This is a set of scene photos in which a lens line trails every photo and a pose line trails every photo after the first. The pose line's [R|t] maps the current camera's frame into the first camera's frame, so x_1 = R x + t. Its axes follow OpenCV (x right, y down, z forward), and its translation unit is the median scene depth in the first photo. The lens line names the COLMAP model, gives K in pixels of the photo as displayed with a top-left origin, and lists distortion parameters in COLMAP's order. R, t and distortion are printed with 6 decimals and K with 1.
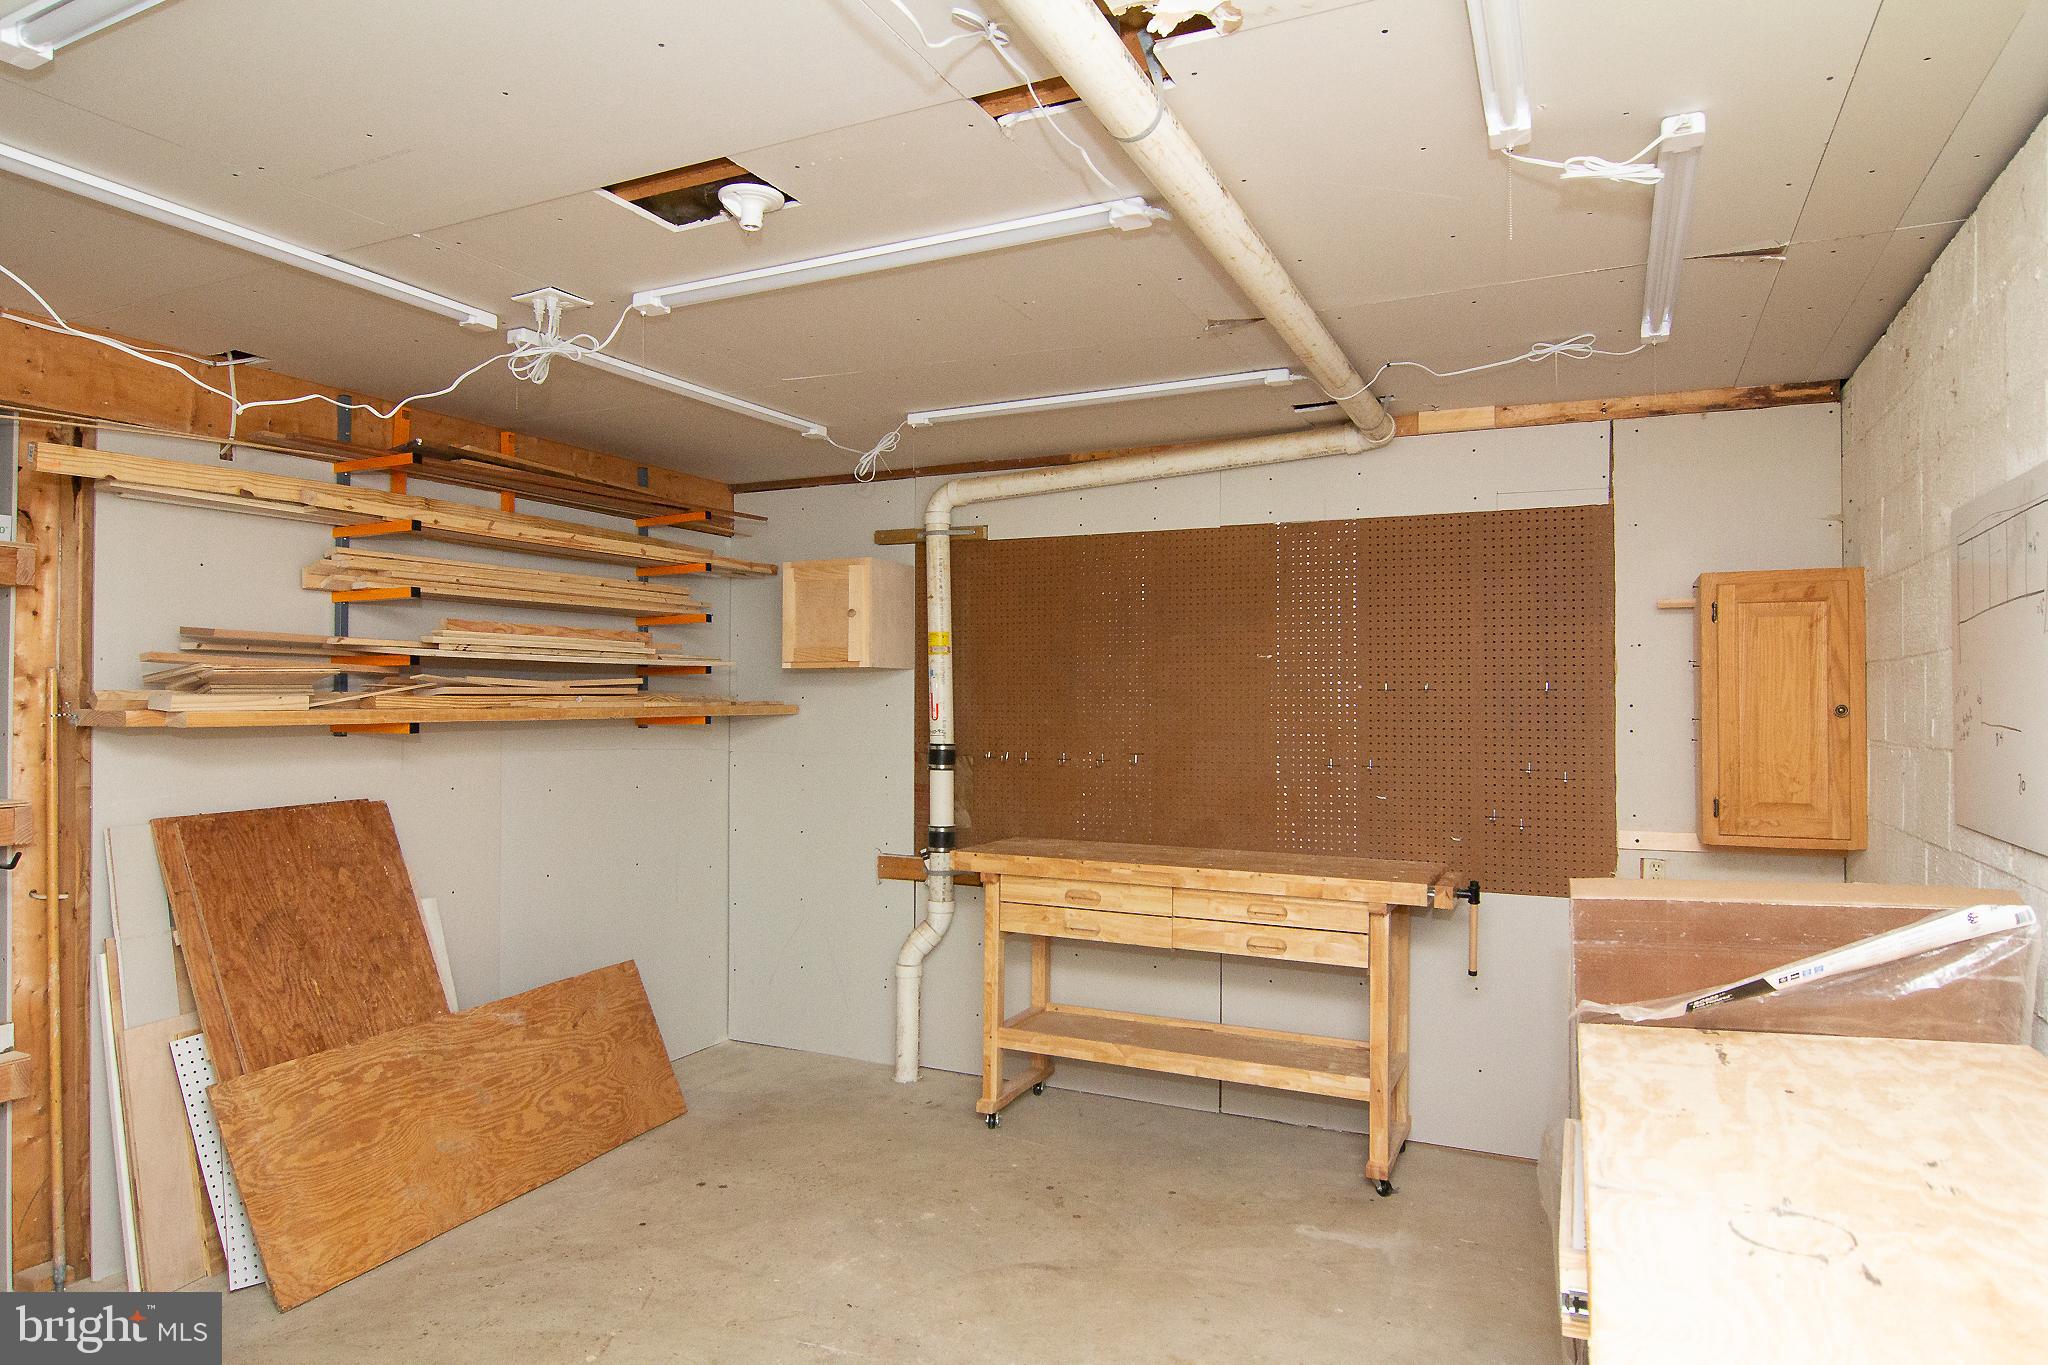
lens RADIAL K [[1175.2, 0, 1029.8], [0, 1175.2, 688.8], [0, 0, 1]] dist [-0.005396, -0.007059]
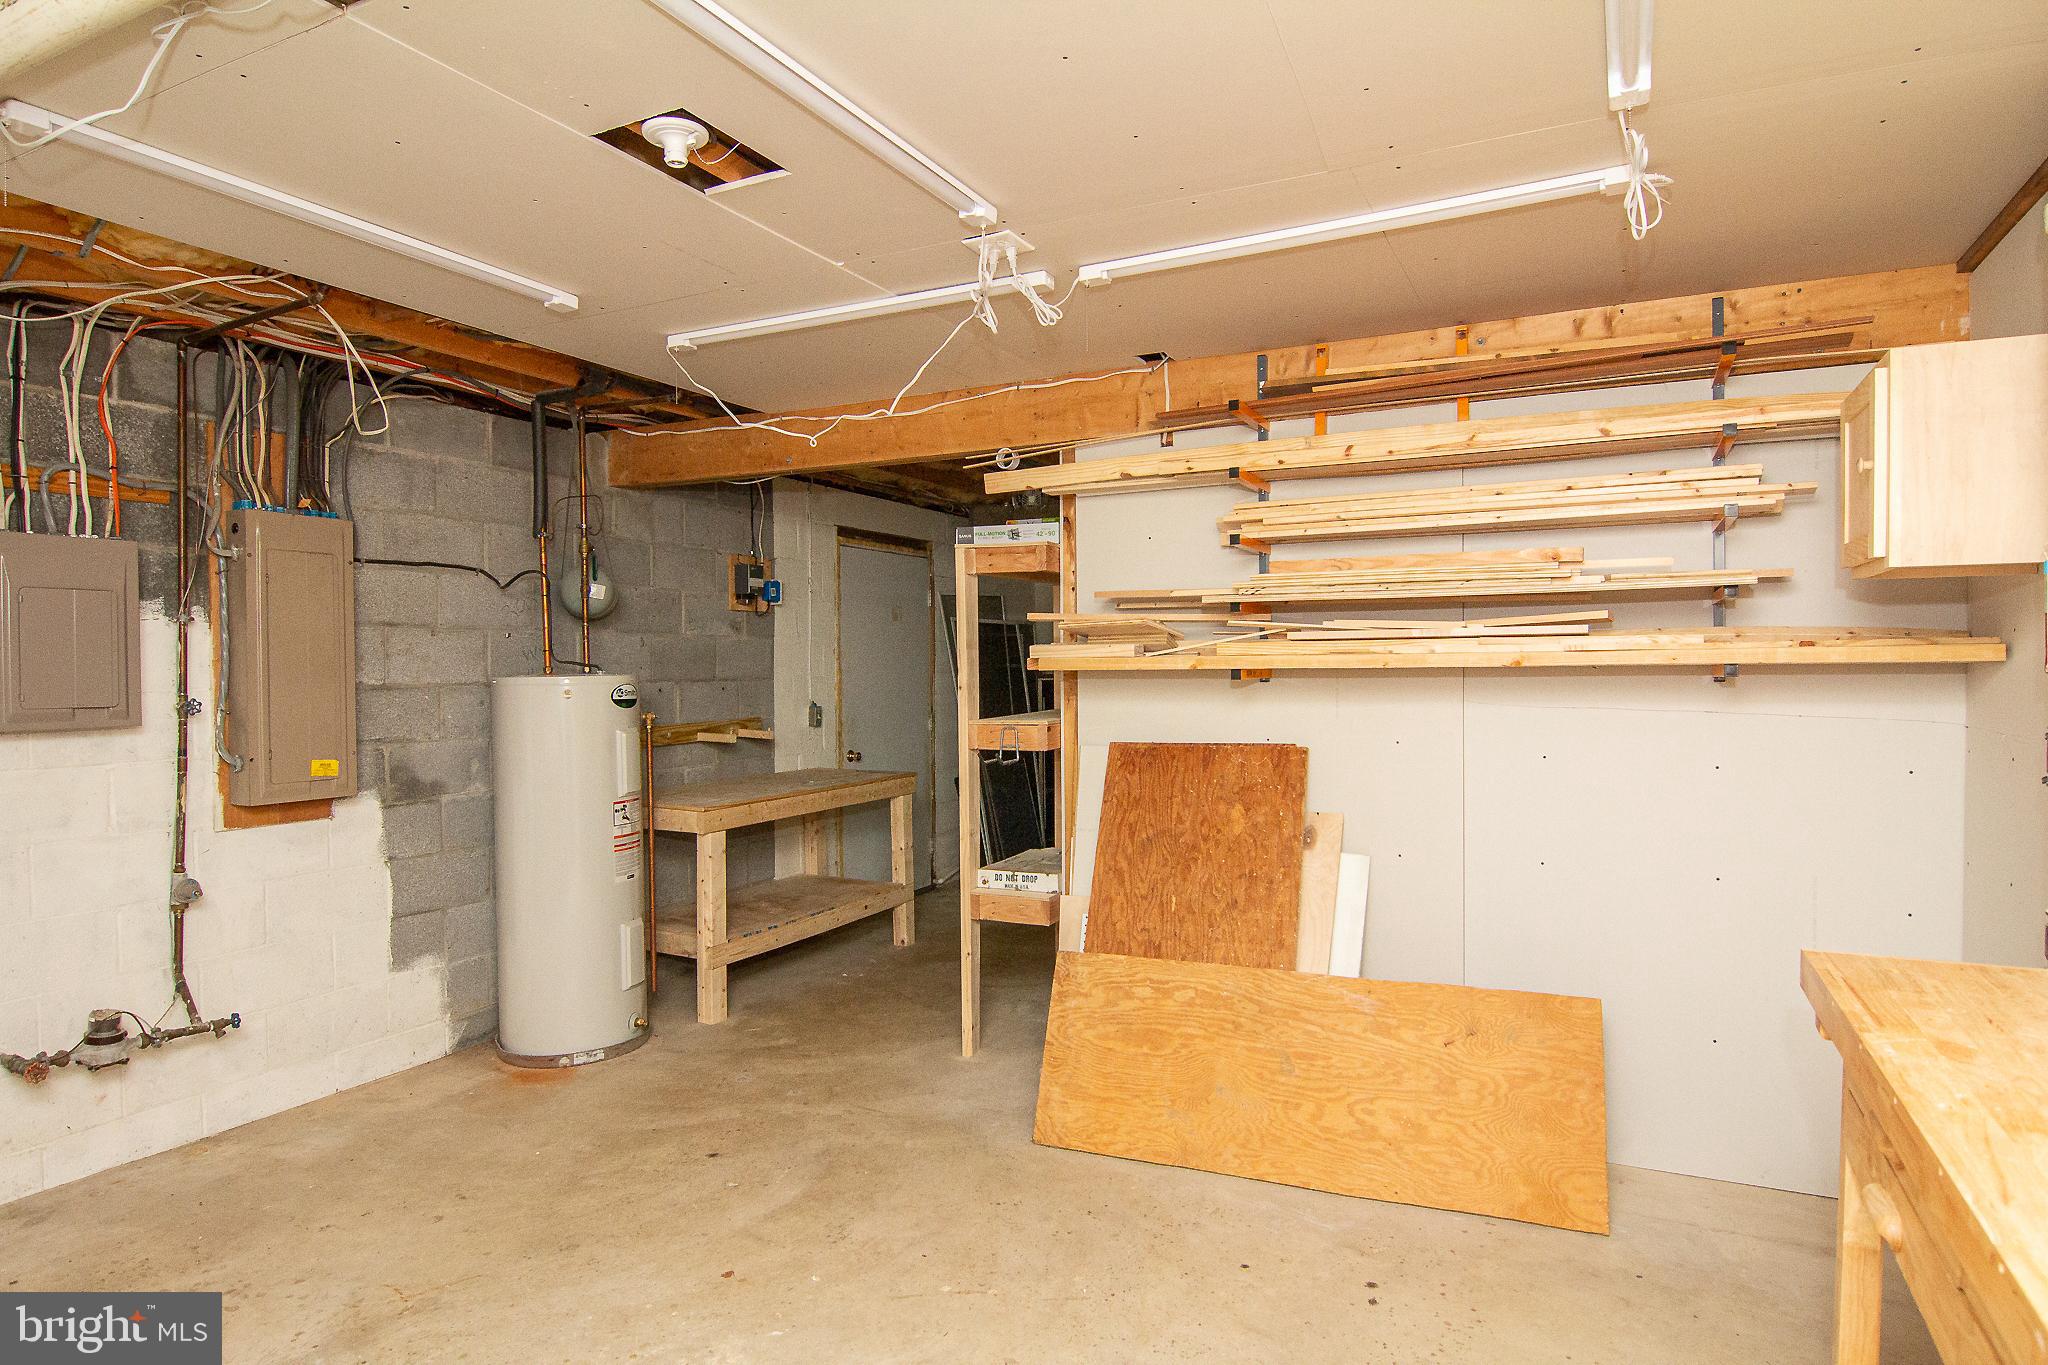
lens RADIAL K [[1175.2, 0, 1027.5], [0, 1175.2, 681.0], [0, 0, 1]] dist [-0.005396, -0.007059]
pose [[-0.017268, 0.015496, -0.999731, 0.482636], [0.020585, 0.999673, 0.015140, 0.020030], [0.999639, -0.020318, -0.017581, 0.824761]]
